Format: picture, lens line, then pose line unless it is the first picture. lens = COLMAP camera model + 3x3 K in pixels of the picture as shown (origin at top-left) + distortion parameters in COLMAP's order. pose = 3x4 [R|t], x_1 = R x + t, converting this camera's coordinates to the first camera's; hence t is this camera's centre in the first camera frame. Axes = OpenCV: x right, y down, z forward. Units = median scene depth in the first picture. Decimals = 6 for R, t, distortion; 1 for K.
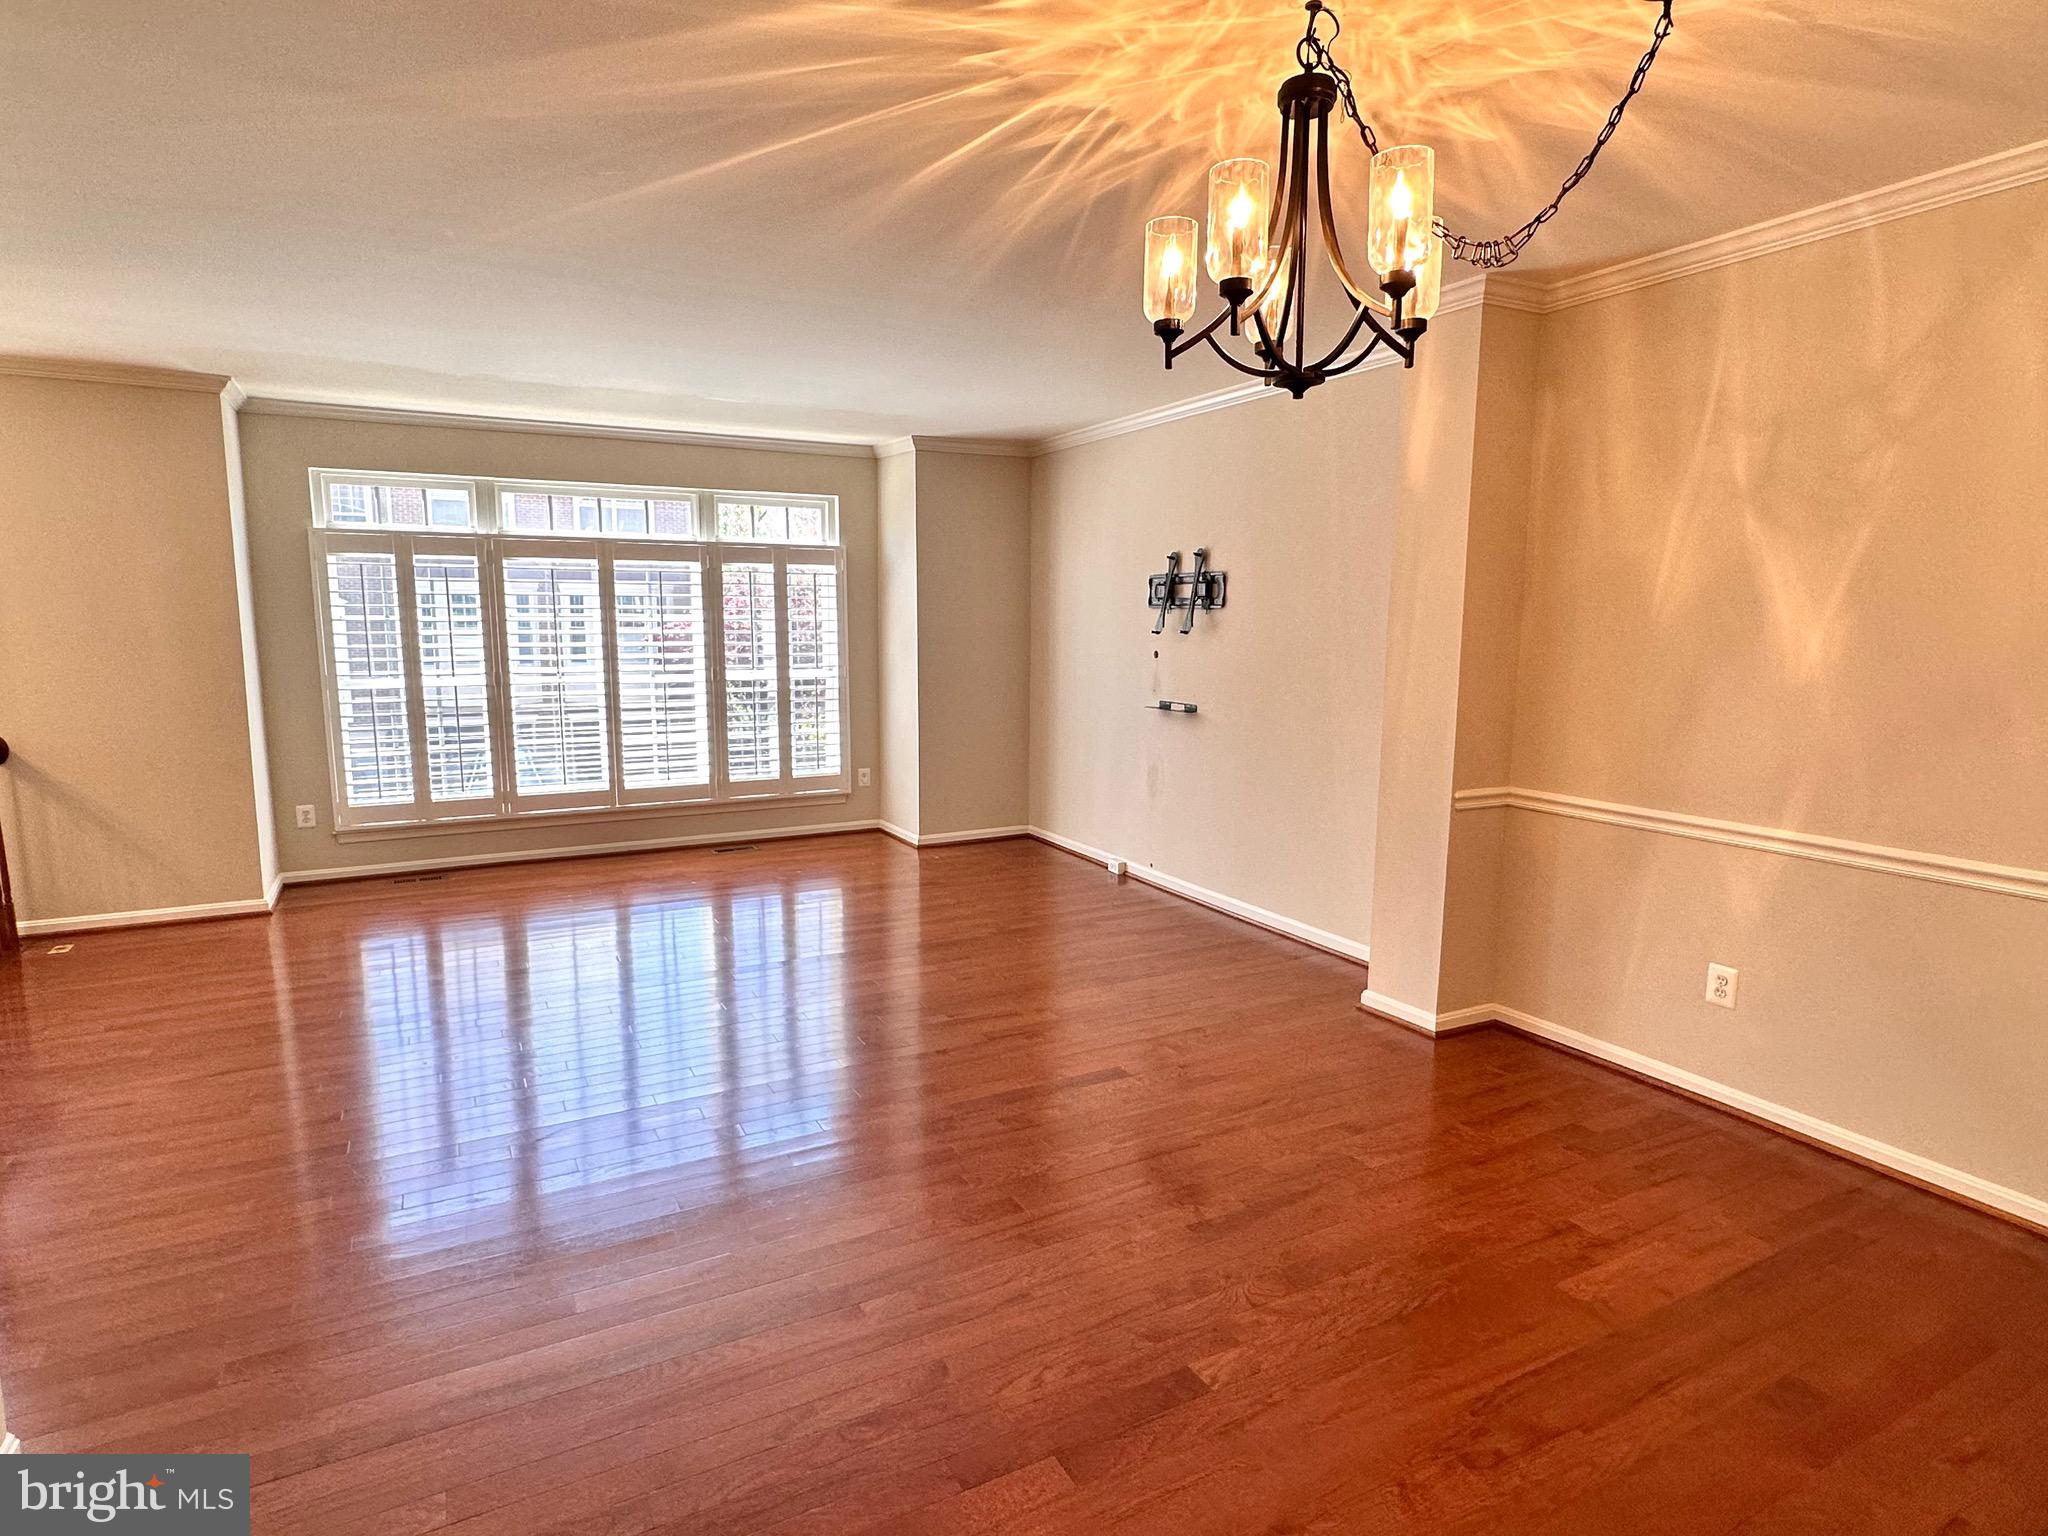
lens RADIAL K [[1104.5, 0, 1041.5], [0, 1104.5, 772.7], [0, 0, 1]] dist [0.007721, -0.000015]
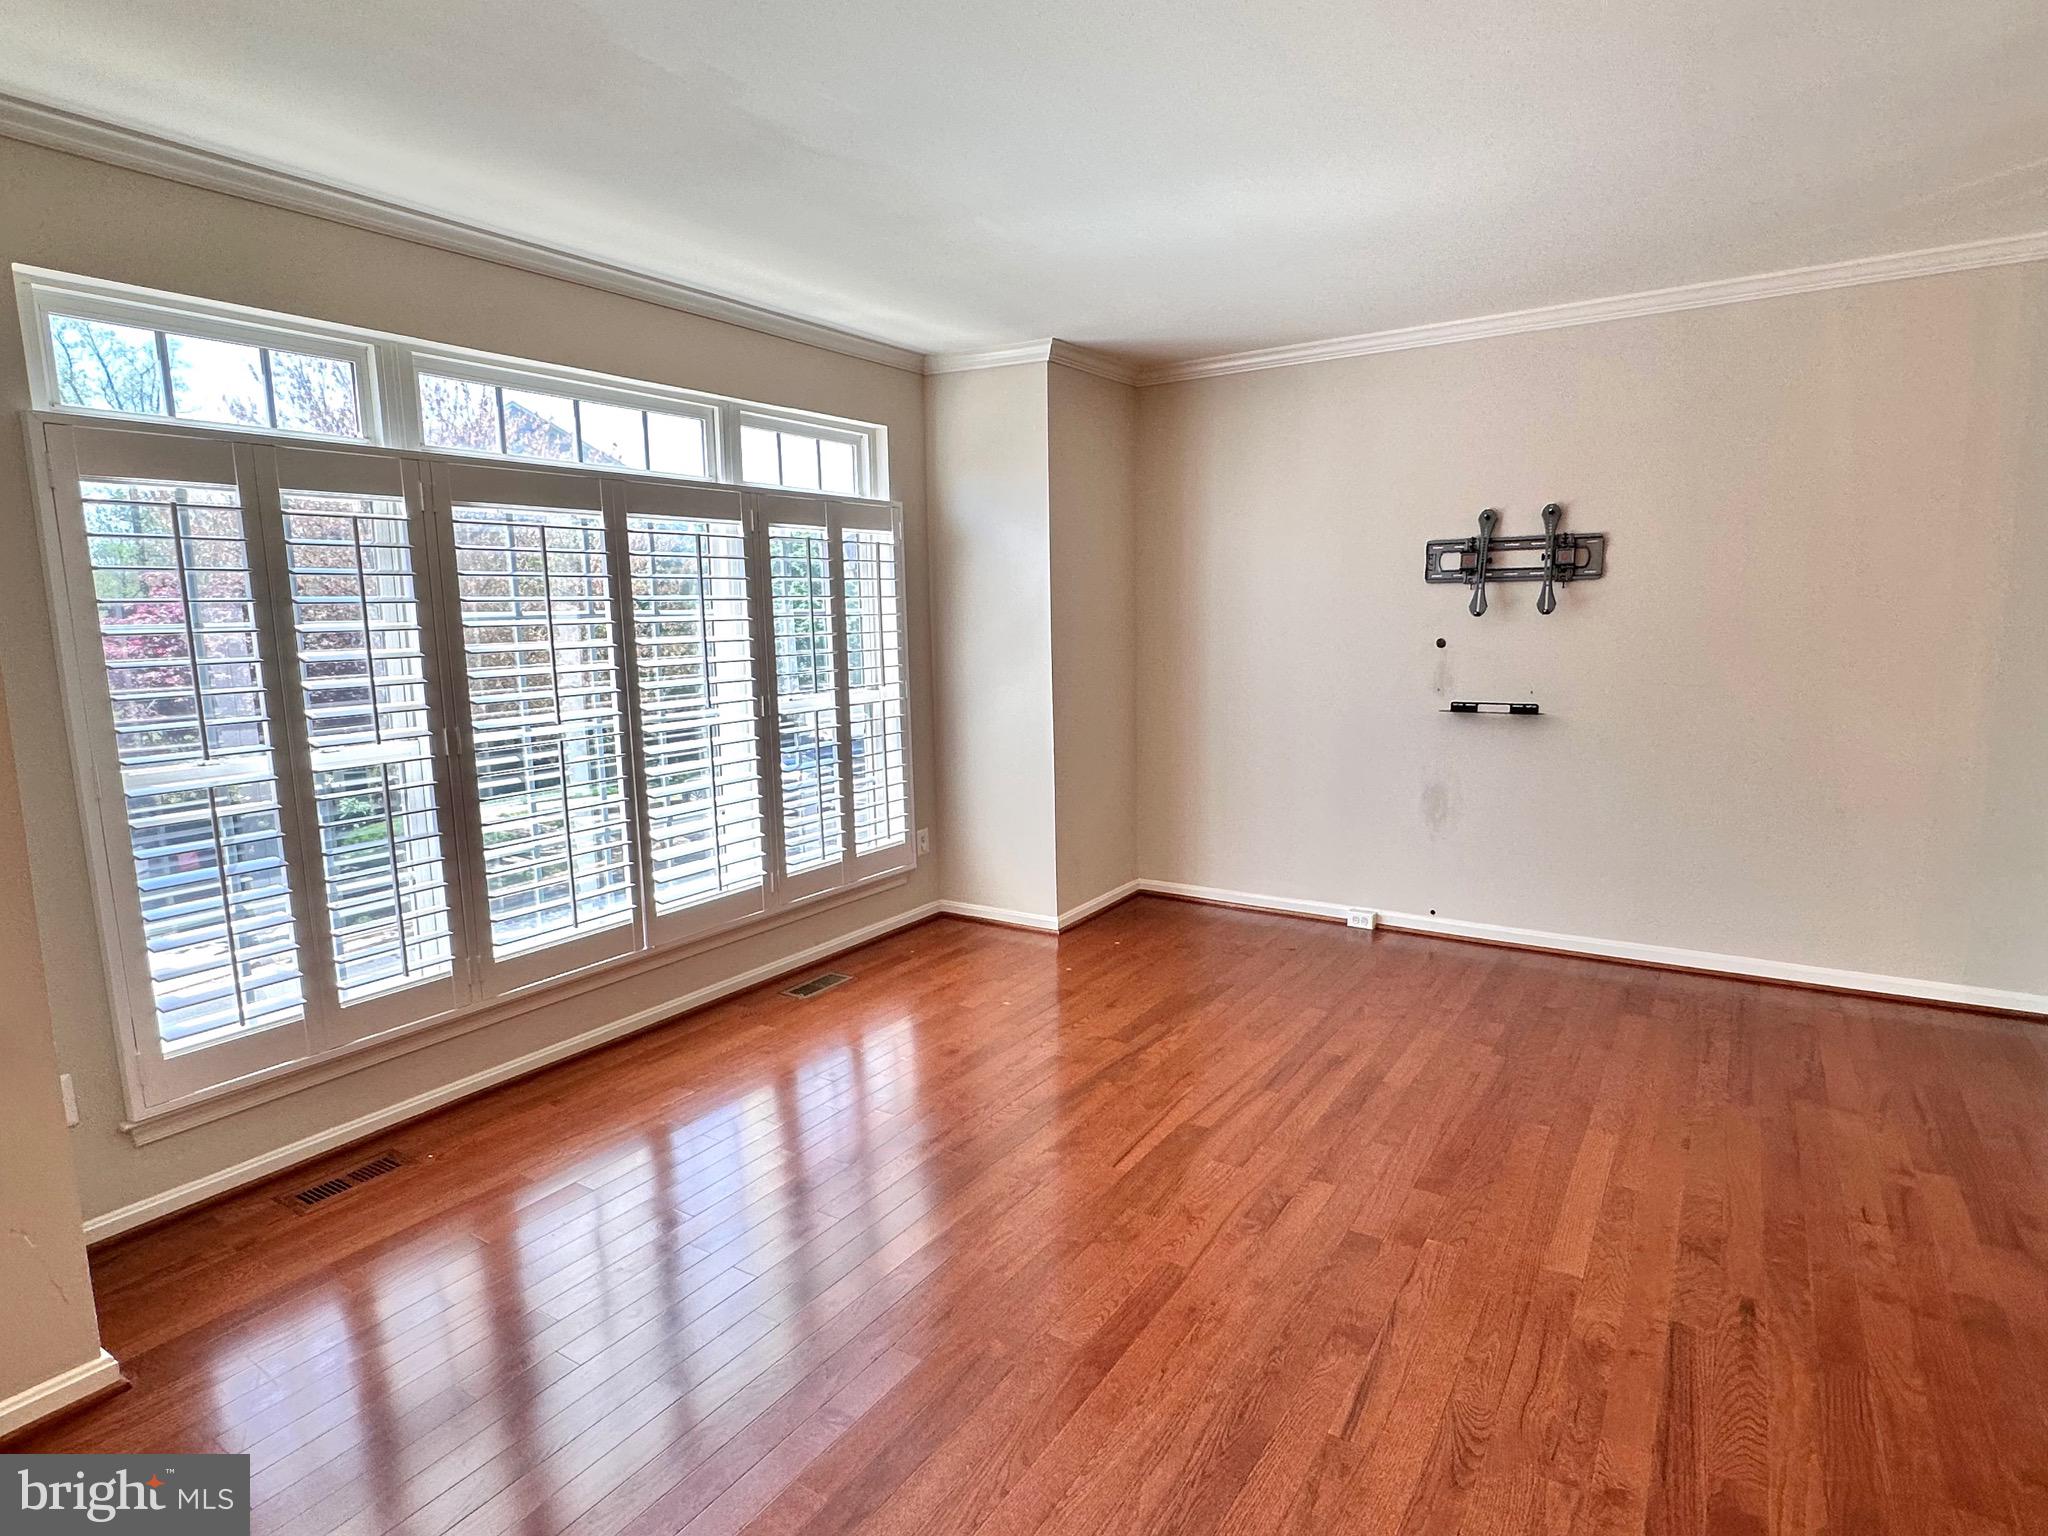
lens RADIAL K [[1104.5, 0, 1017.6], [0, 1104.5, 776.5], [0, 0, 1]] dist [0.007721, -0.000015]
pose [[0.878245, -0.094042, 0.468873, -0.481489], [0.091209, 0.995415, 0.028808, -0.057300], [-0.469432, 0.017465, 0.882796, 0.414454]]
